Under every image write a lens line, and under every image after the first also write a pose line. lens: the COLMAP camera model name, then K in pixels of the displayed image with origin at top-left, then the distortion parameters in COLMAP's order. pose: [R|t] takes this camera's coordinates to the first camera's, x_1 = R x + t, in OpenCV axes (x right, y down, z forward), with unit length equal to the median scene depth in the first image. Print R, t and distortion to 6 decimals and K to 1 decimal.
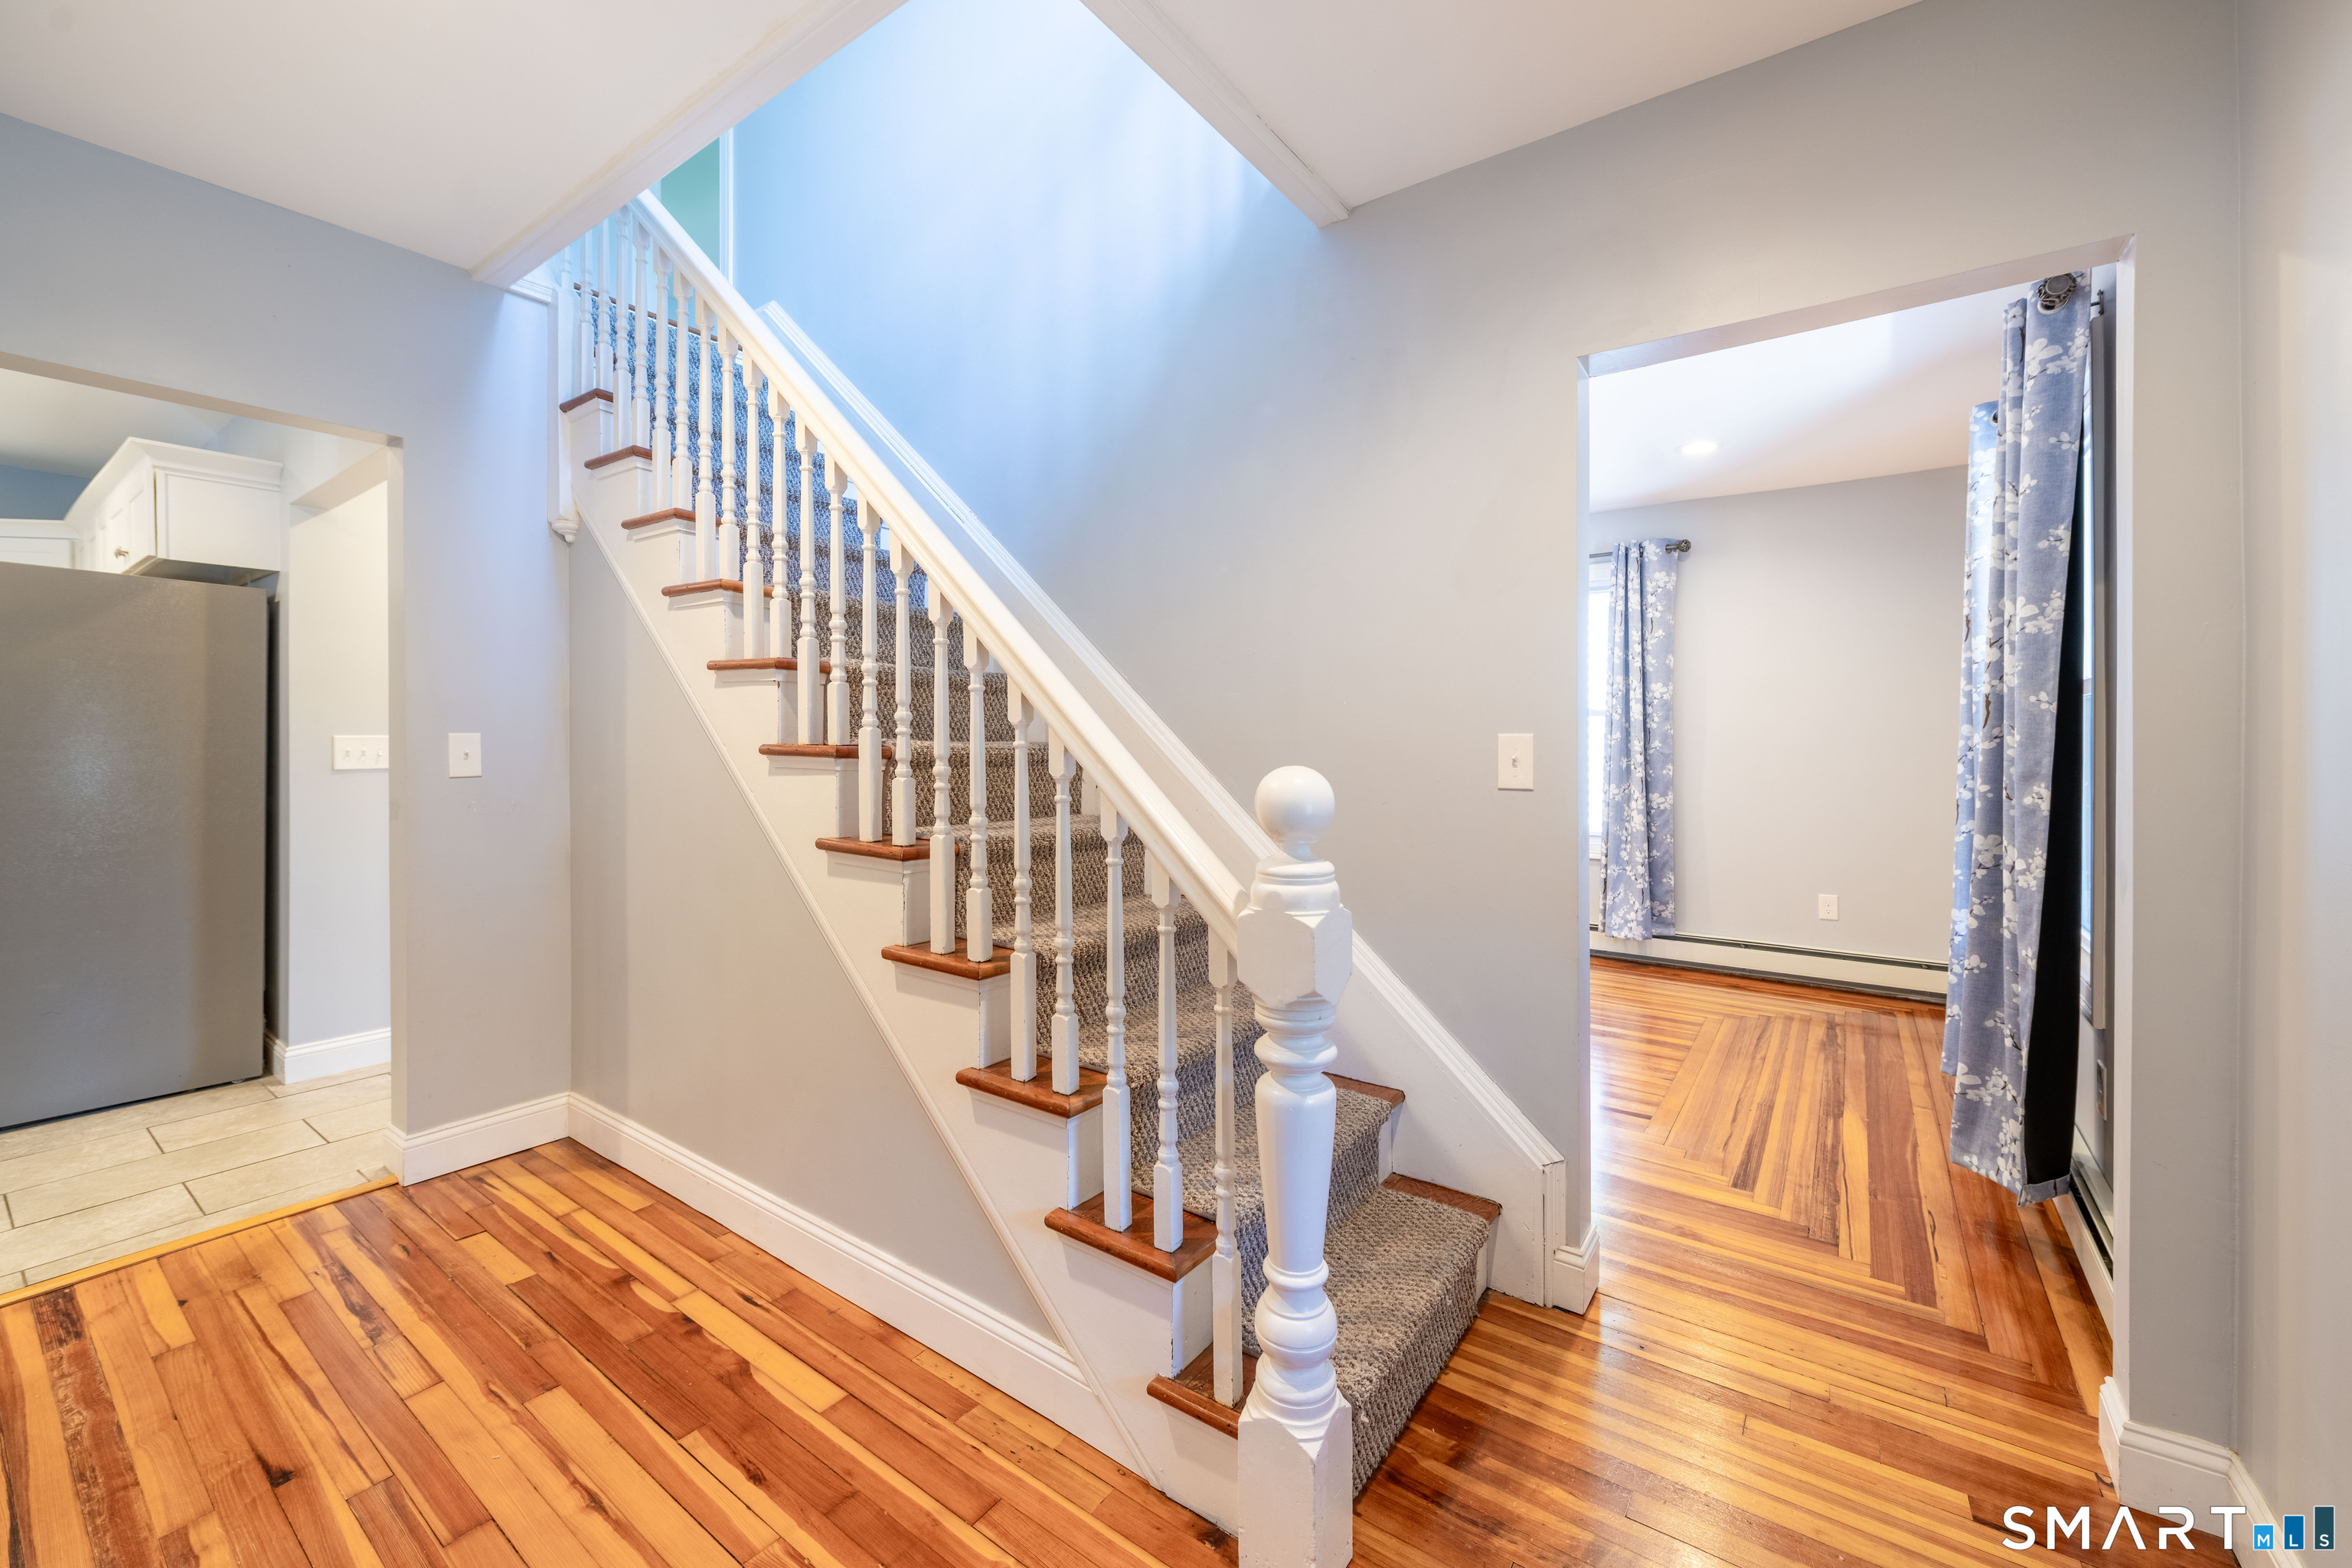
lens RADIAL K [[948.0, 0, 1154.1], [0, 948.0, 774.0], [0, 0, 1]] dist [-0.002175, 0.000018]
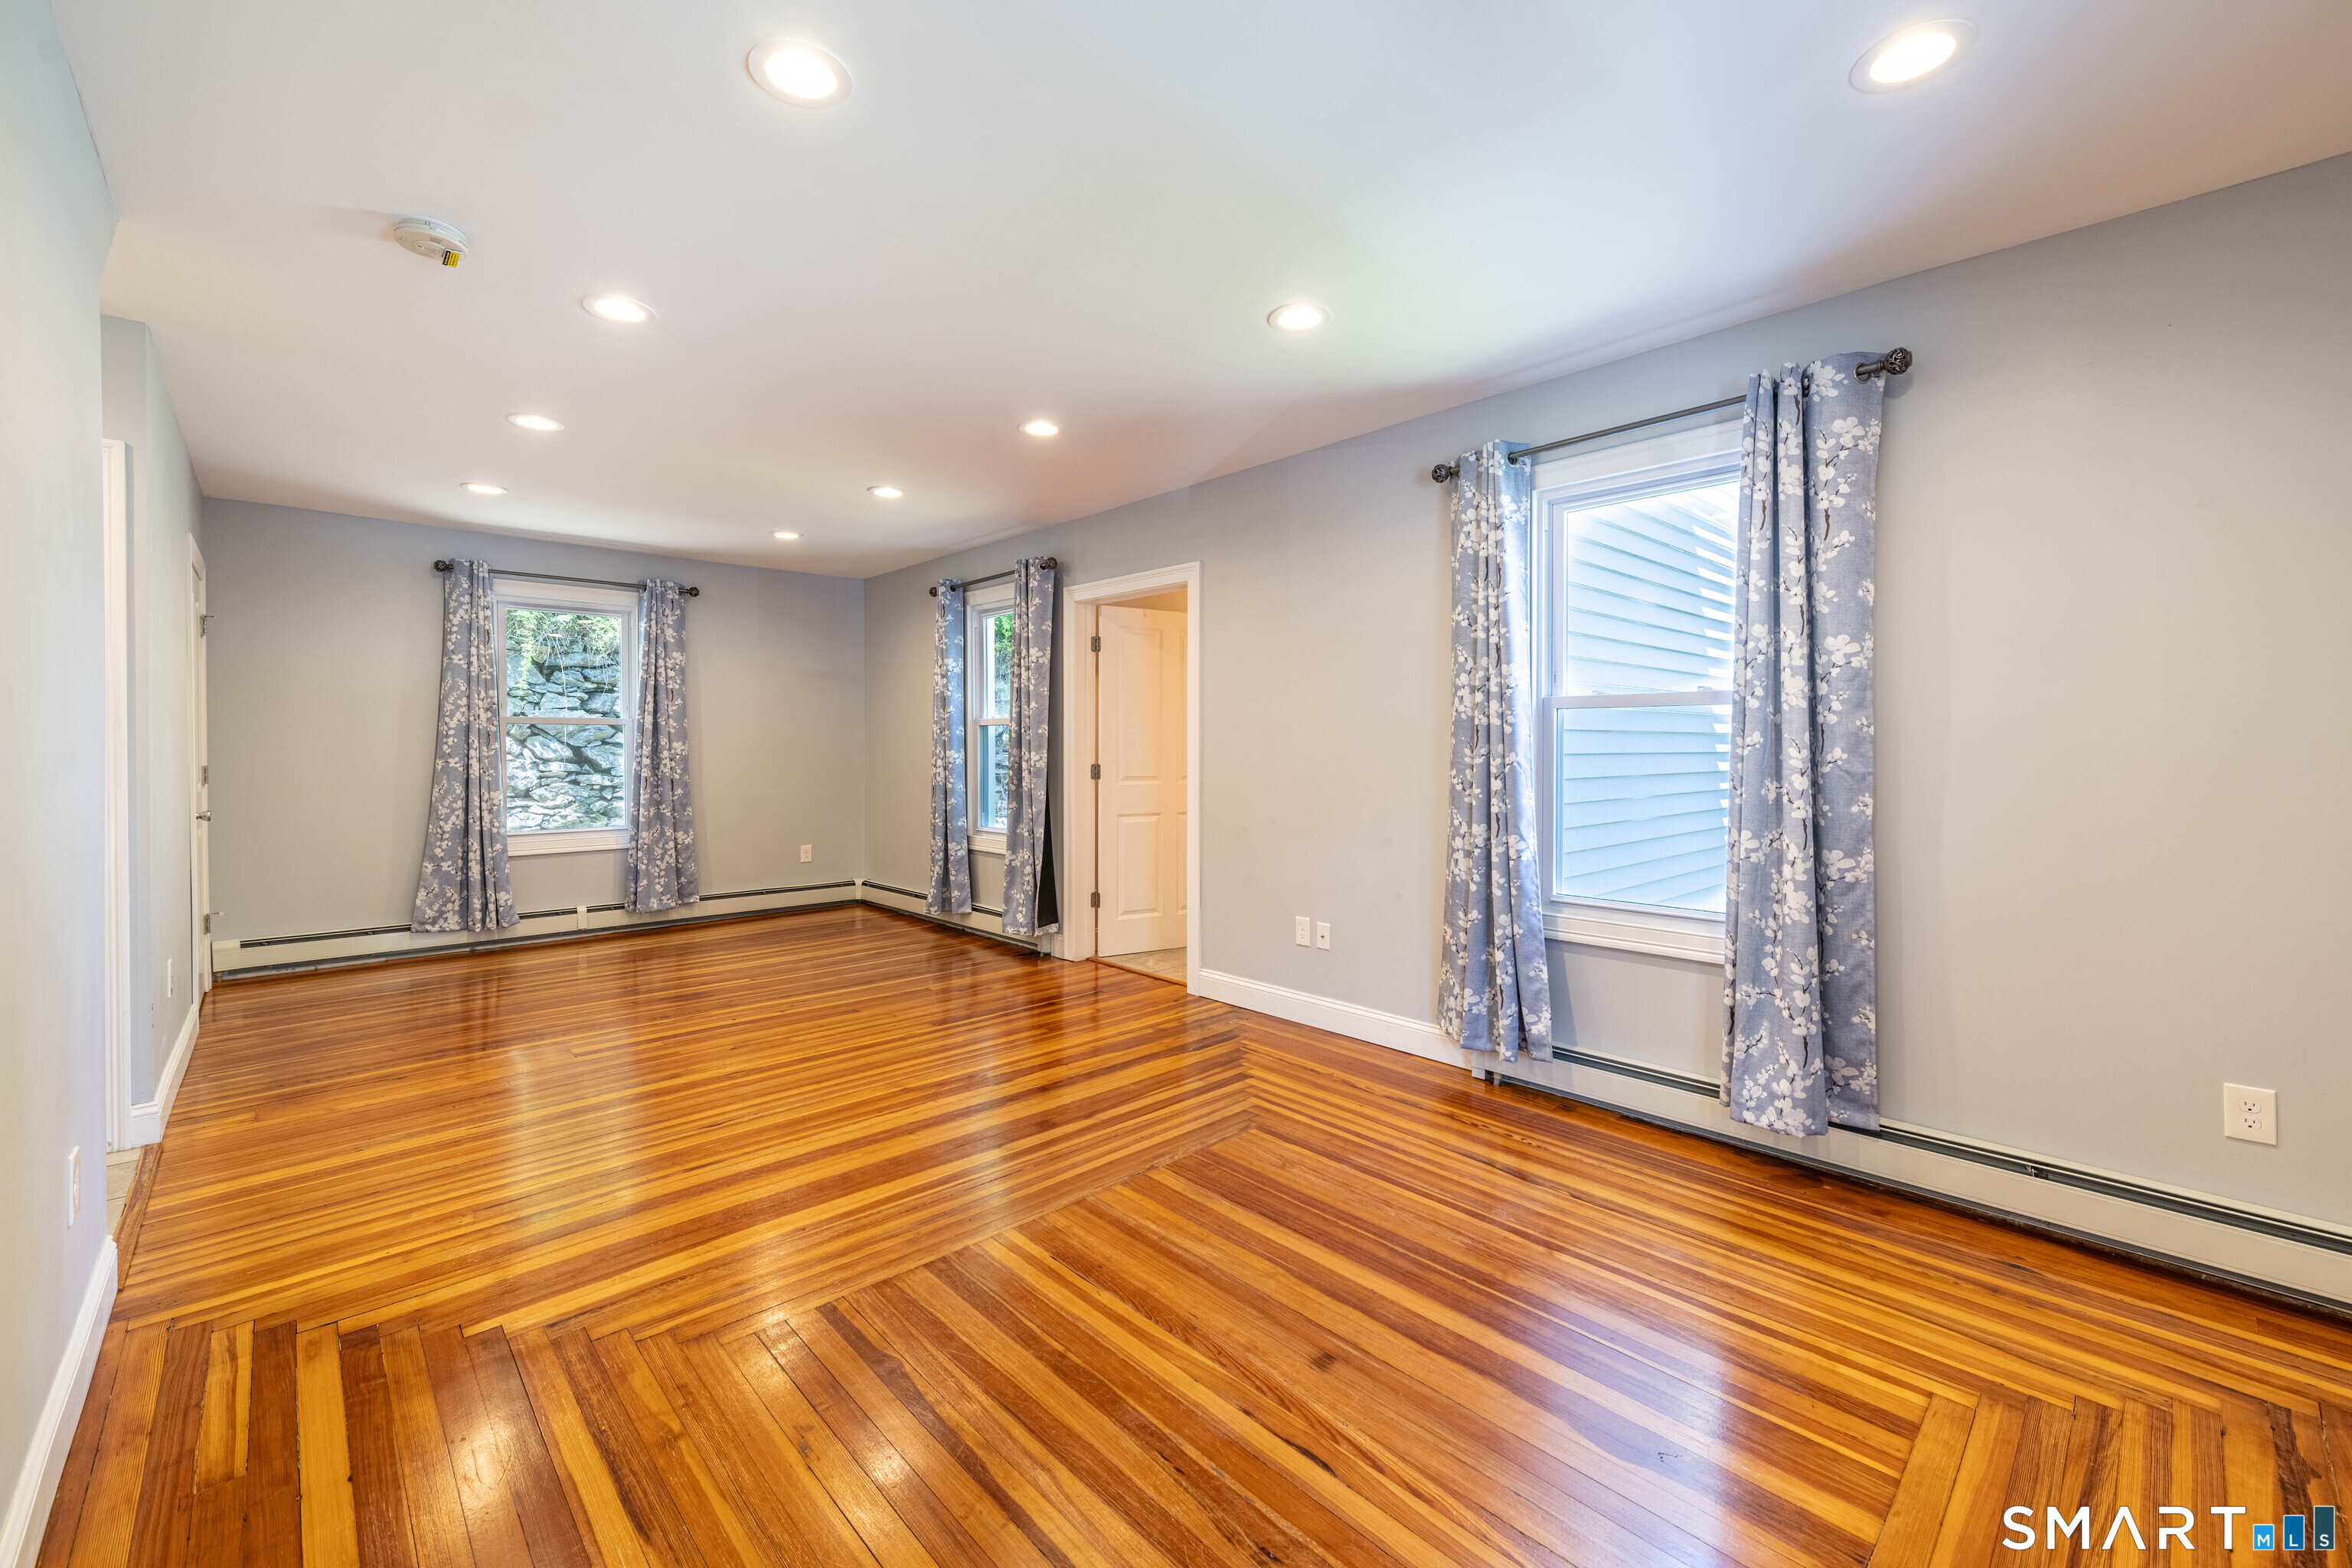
lens RADIAL K [[948.0, 0, 1148.8], [0, 948.0, 777.1], [0, 0, 1]] dist [-0.002175, 0.000018]
pose [[0.980981, 0.008125, -0.193936, 0.263148], [-0.010500, 0.999882, -0.011219, -0.009628], [0.193822, 0.013042, 0.980950, 0.423143]]
